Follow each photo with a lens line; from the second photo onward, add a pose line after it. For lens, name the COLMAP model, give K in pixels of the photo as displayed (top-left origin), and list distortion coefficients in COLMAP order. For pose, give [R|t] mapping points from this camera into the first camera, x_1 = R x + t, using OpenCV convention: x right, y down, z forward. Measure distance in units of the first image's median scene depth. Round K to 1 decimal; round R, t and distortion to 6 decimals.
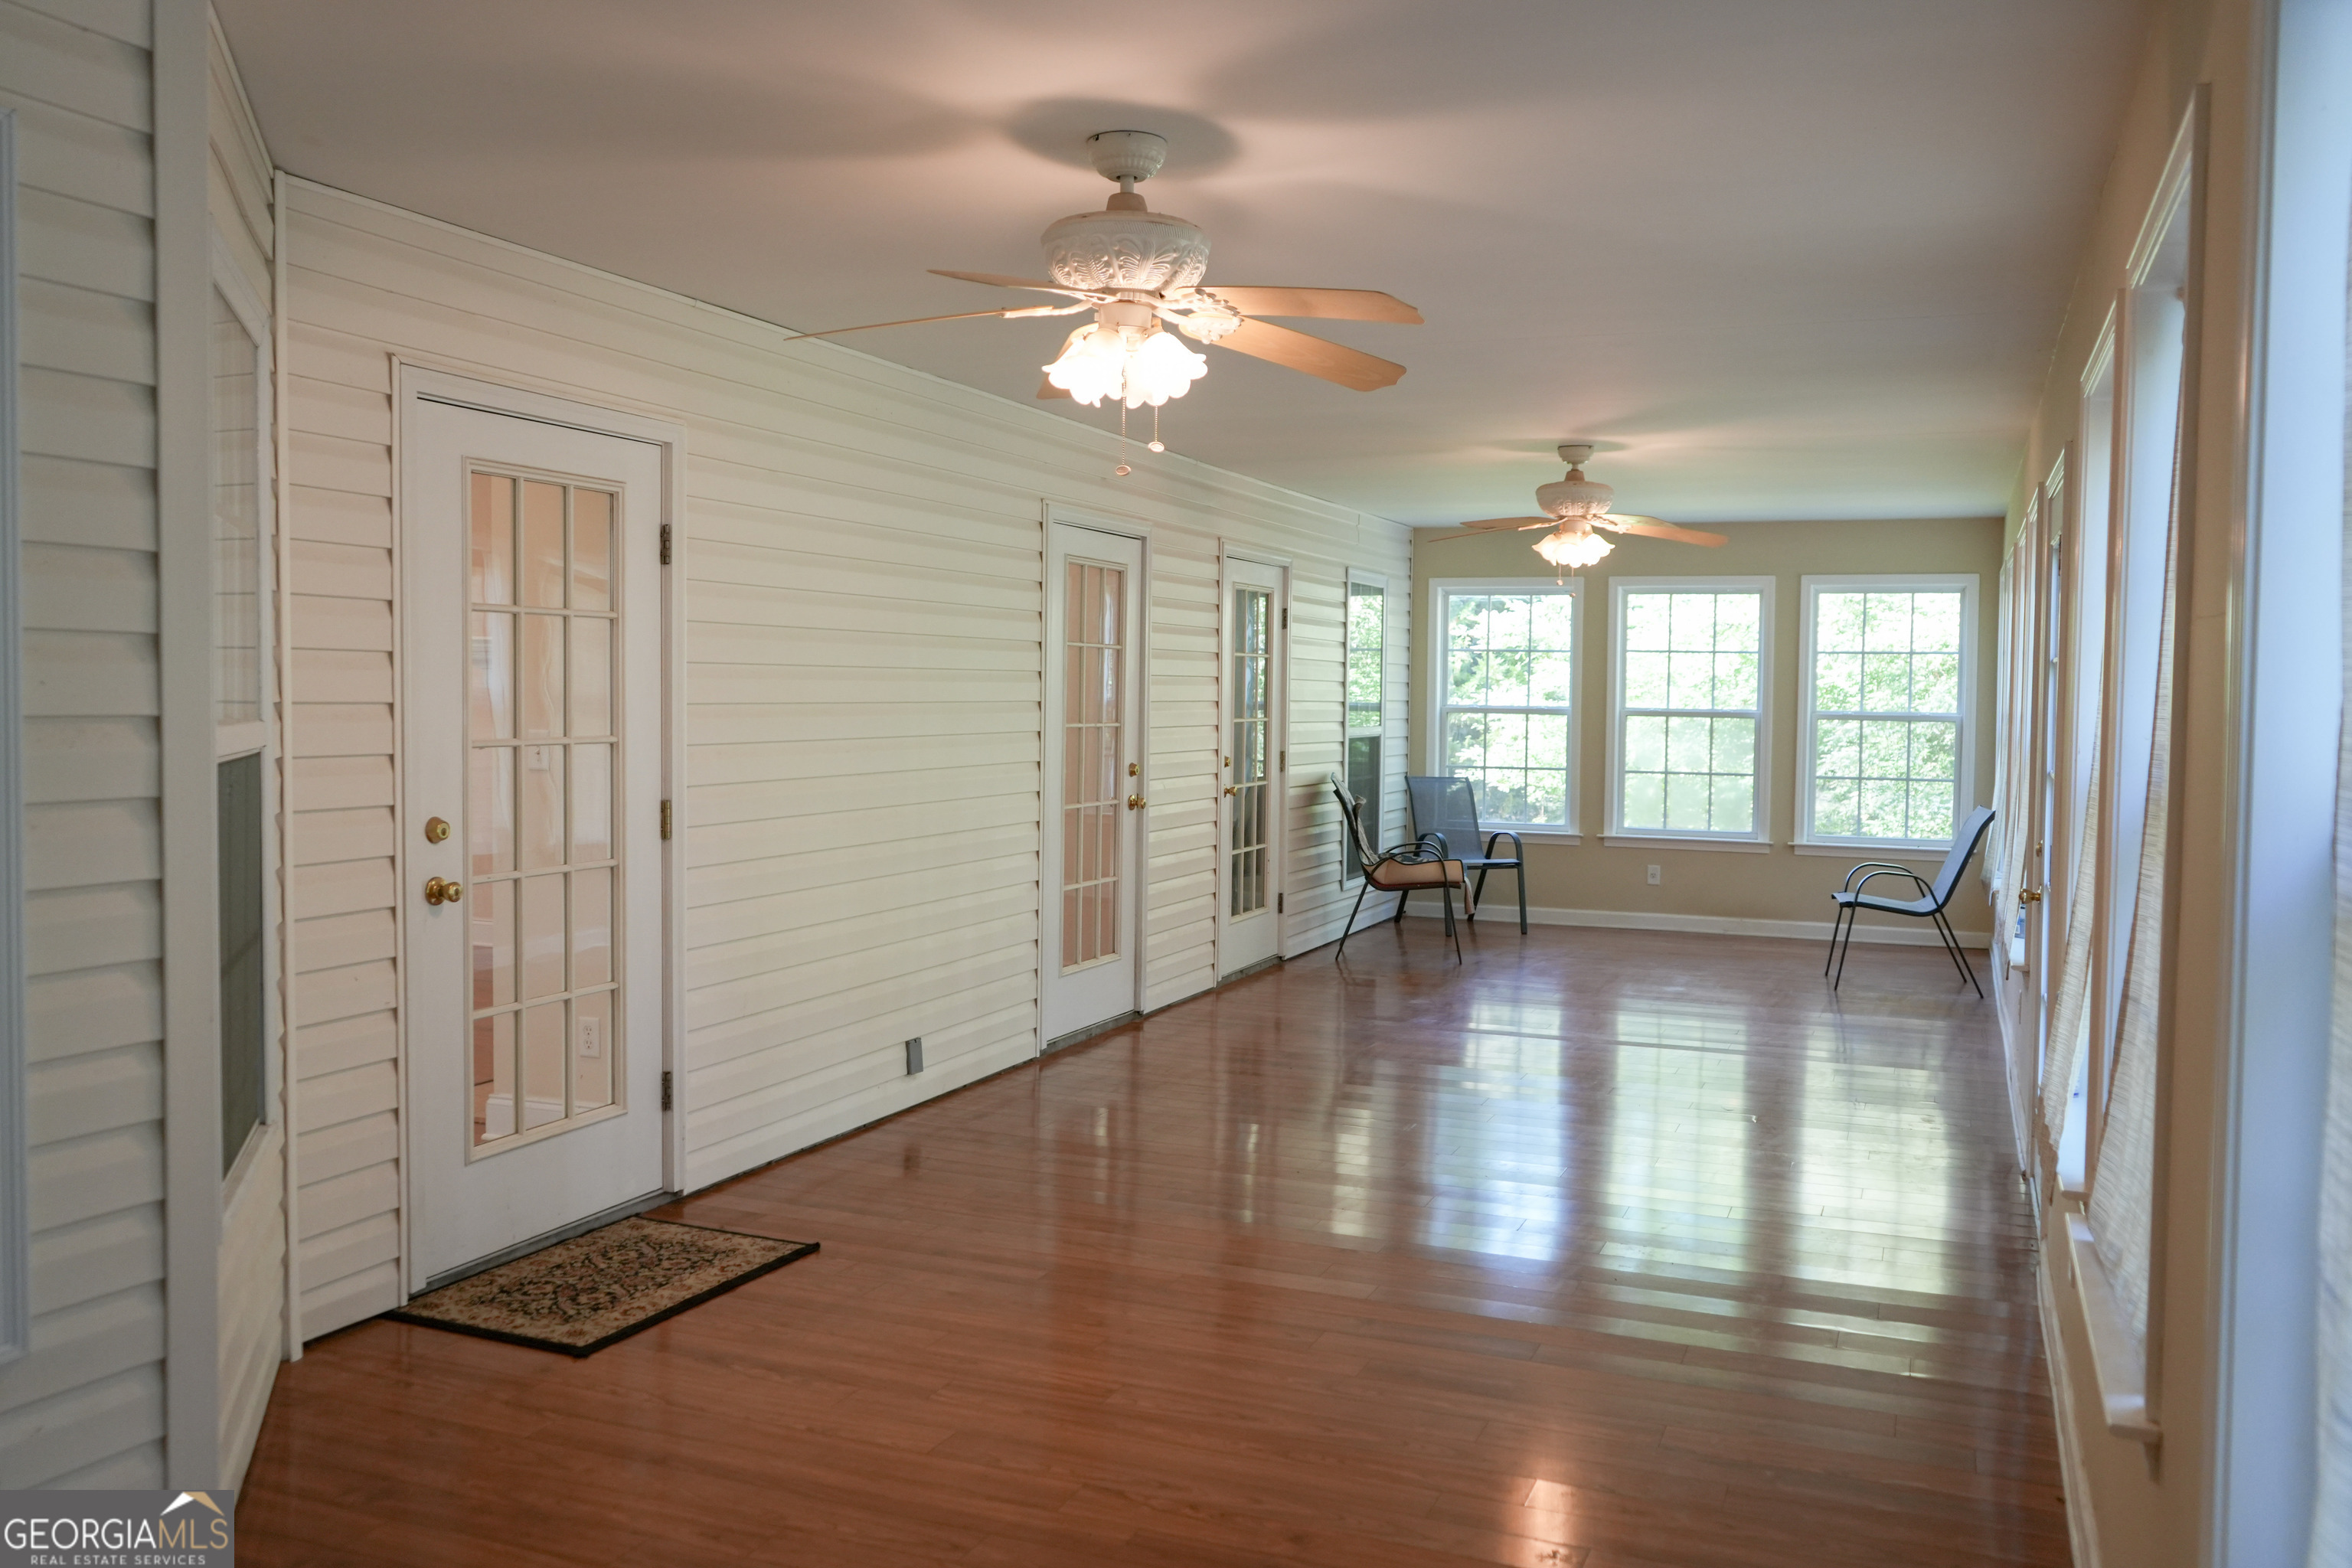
lens RADIAL K [[1912.1, 0, 1174.2], [0, 1912.1, 789.3], [0, 0, 1]] dist [-0.001660, 0.000640]
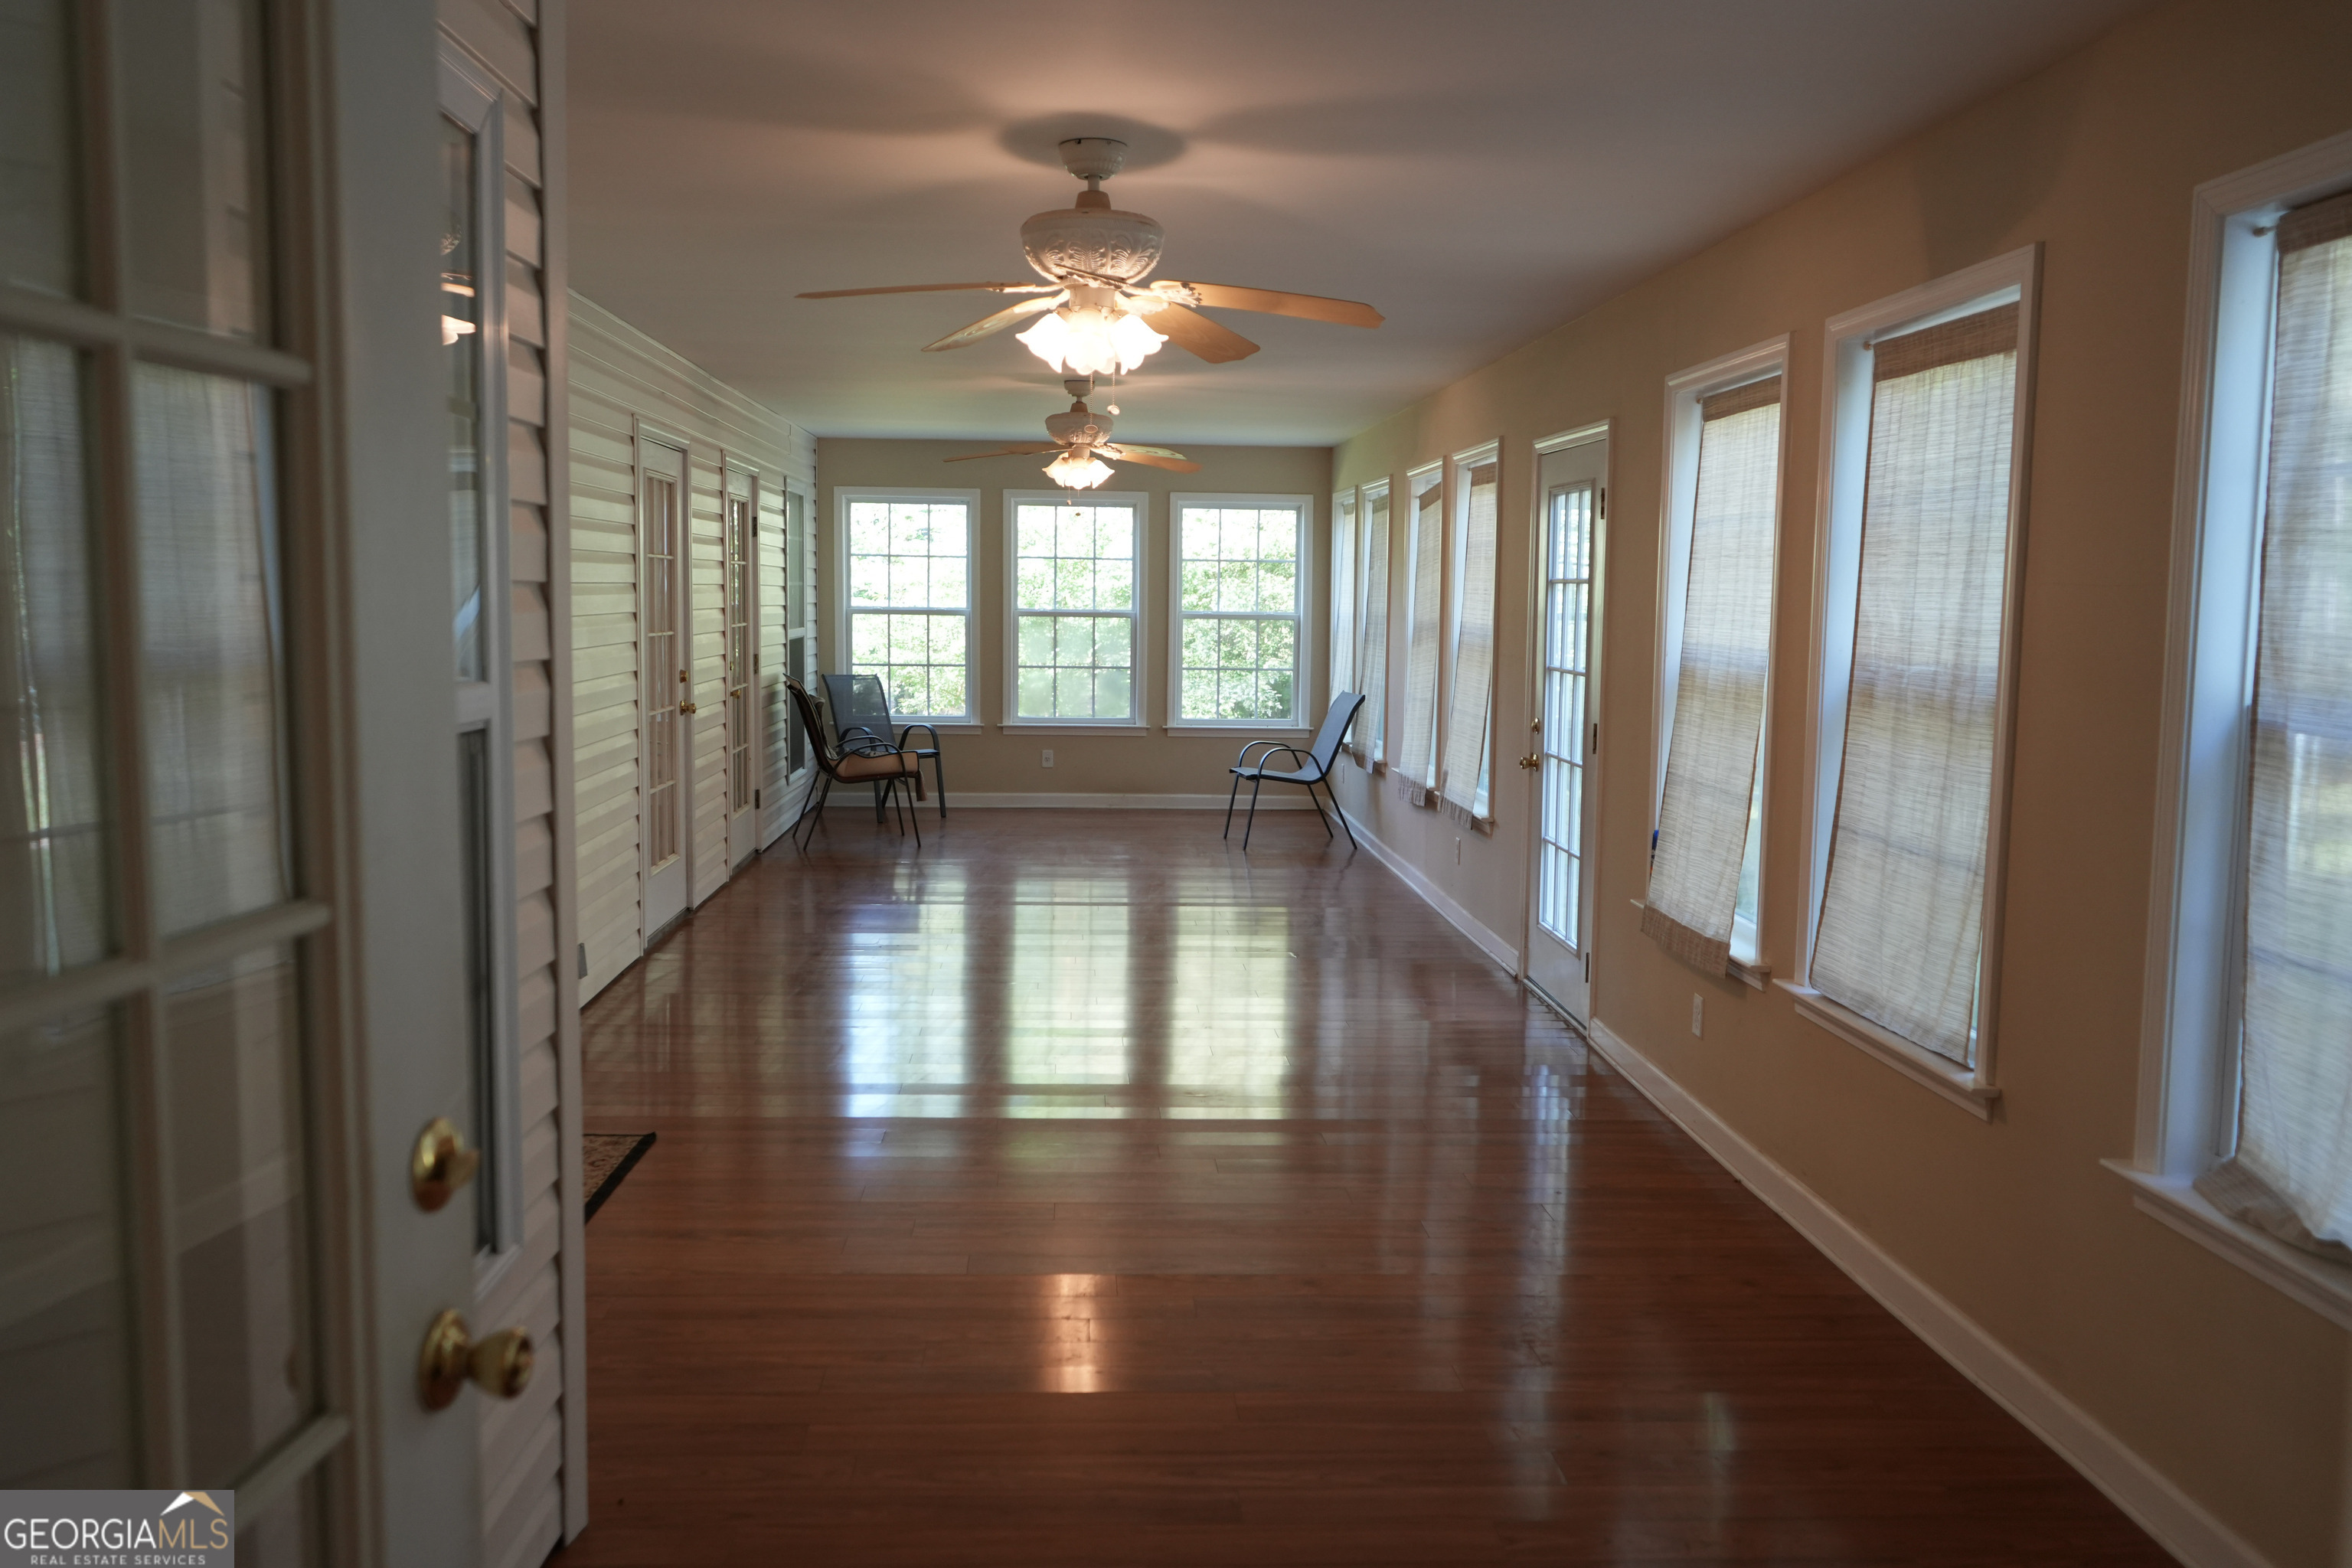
lens RADIAL K [[1864.4, 0, 1176.5], [0, 1864.4, 780.4], [0, 0, 1]] dist [-0.008273, 0.006755]
pose [[0.908260, -0.043628, 0.416126, -0.167890], [0.021021, 0.998051, 0.058756, -0.006384], [-0.417878, -0.044618, 0.907407, -0.025647]]
